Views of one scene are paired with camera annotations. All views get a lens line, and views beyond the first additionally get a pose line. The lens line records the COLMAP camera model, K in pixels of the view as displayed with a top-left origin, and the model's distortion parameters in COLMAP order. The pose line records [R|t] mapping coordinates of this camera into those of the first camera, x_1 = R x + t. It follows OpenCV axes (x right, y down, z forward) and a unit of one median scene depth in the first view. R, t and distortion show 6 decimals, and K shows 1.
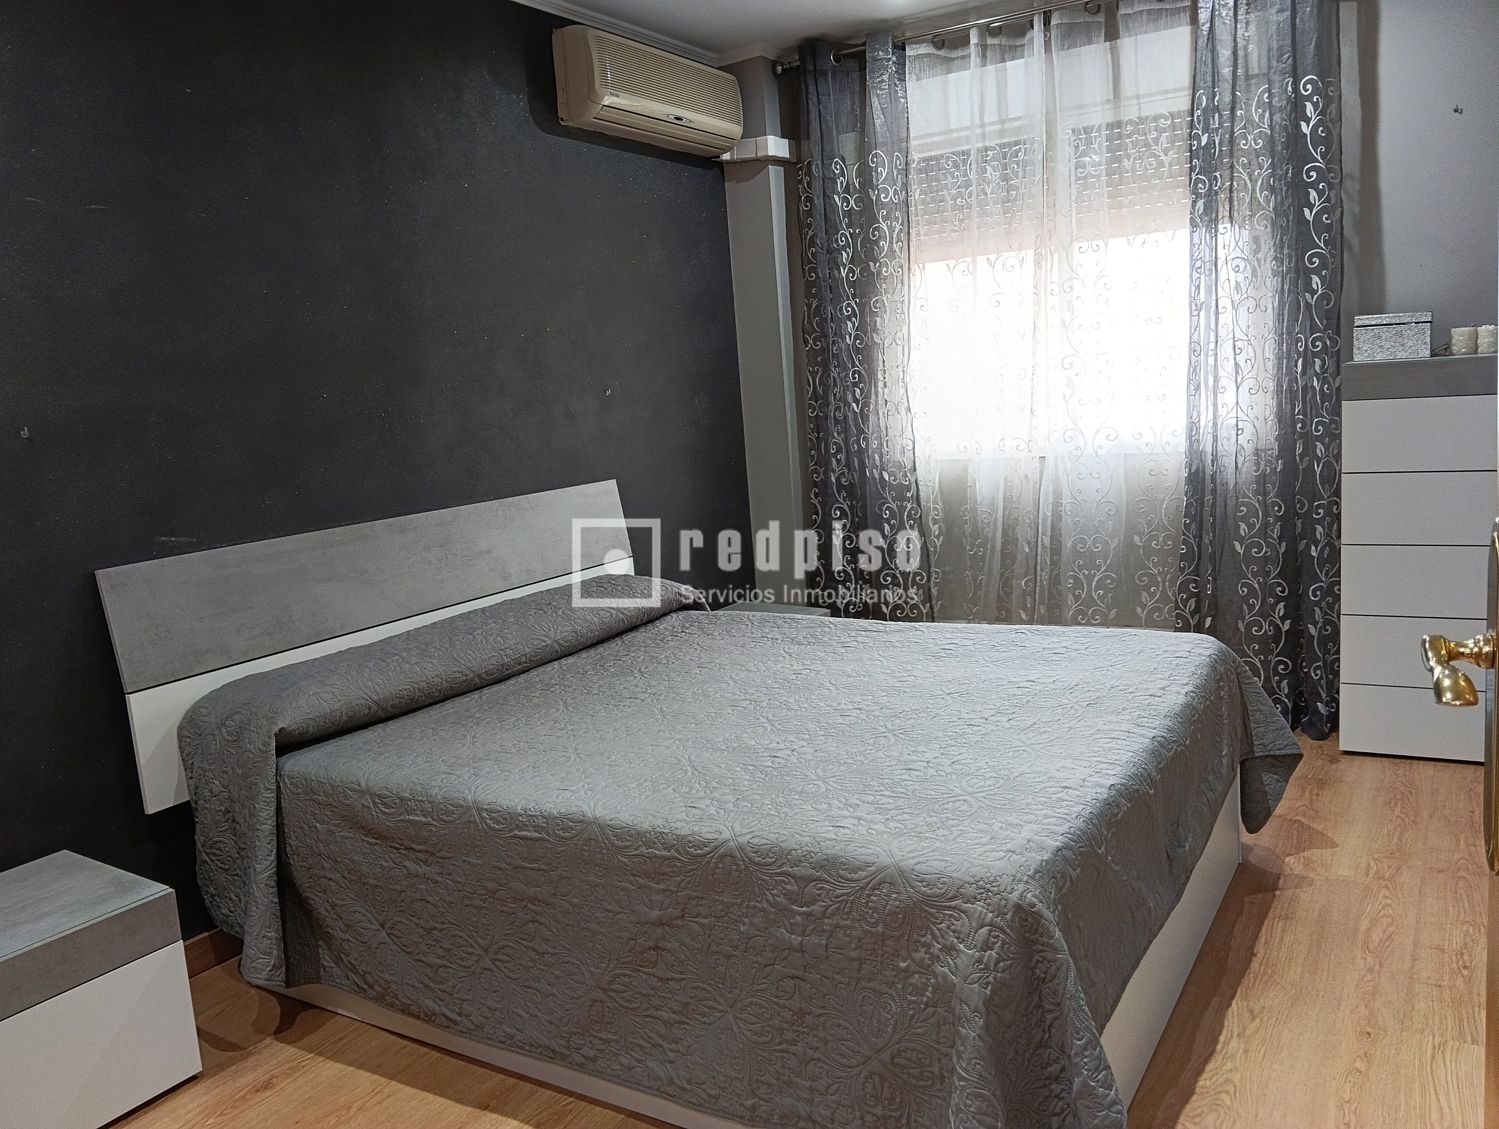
lens RADIAL K [[1158.2, 0, 743.5], [0, 1158.2, 561.9], [0, 0, 1]] dist [0.132240, -0.285254]
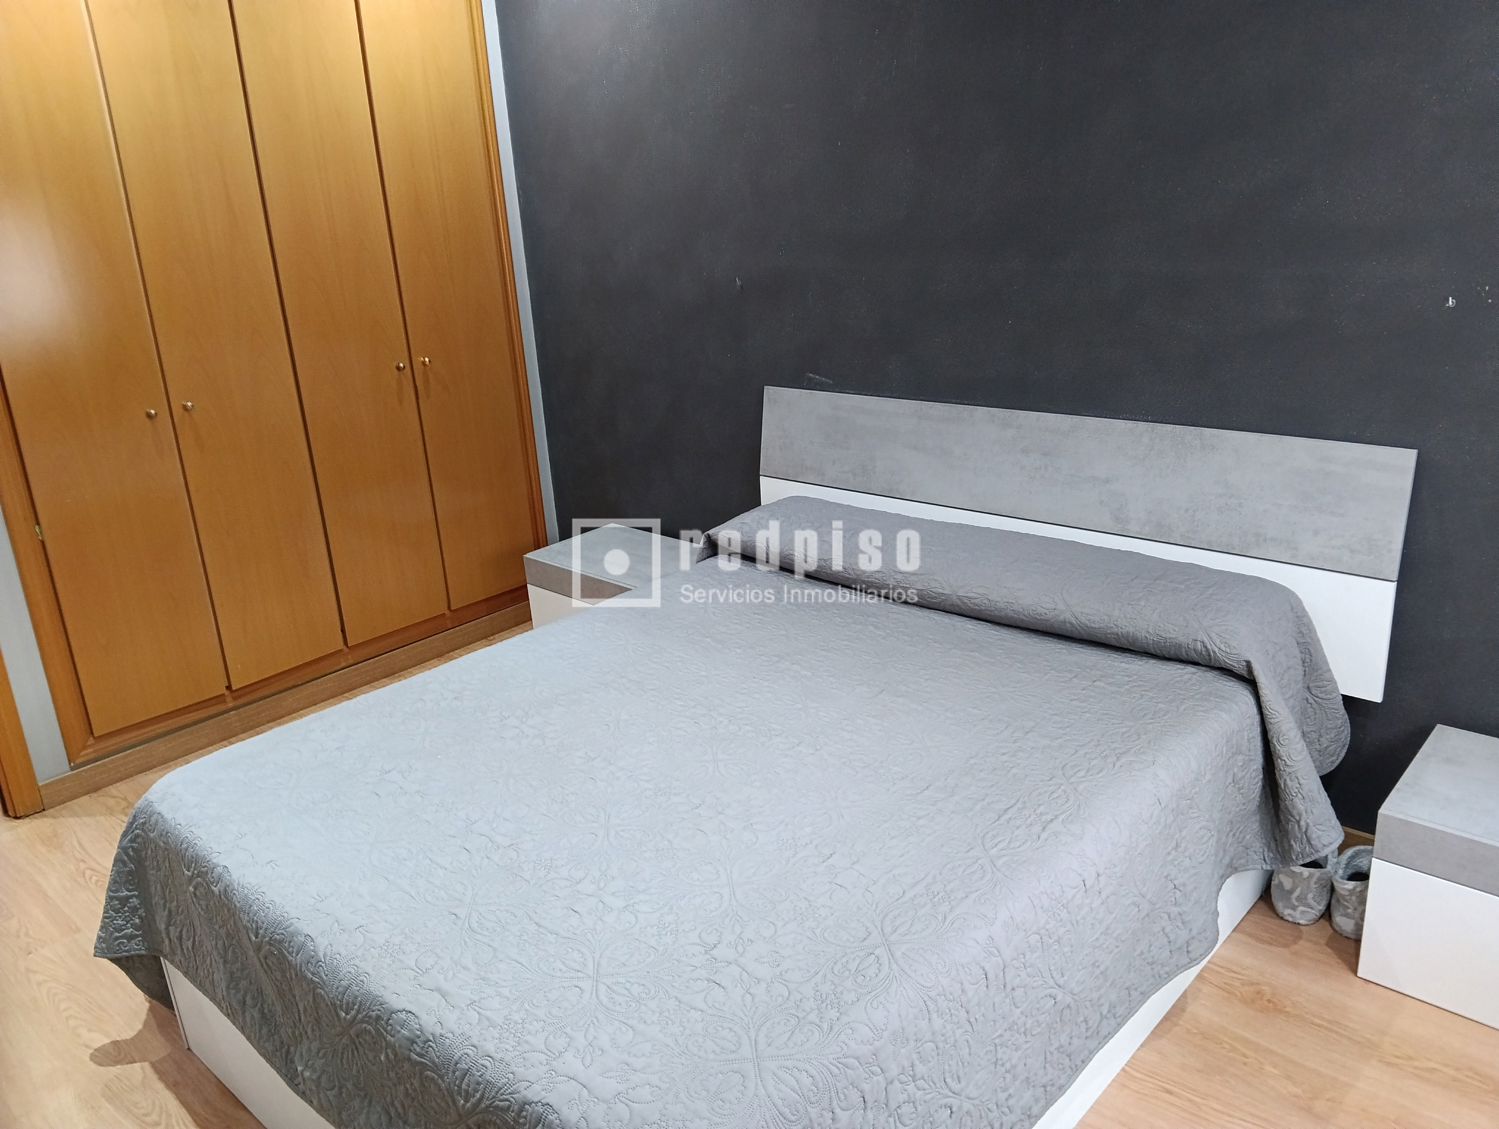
lens RADIAL K [[1158.2, 0, 743.5], [0, 1158.2, 561.9], [0, 0, 1]] dist [0.132240, -0.285254]
pose [[-0.195176, 0.390480, -0.899684, 0.624912], [-0.074521, 0.908770, 0.410590, -0.292288], [0.977933, 0.147182, -0.148271, 0.948314]]
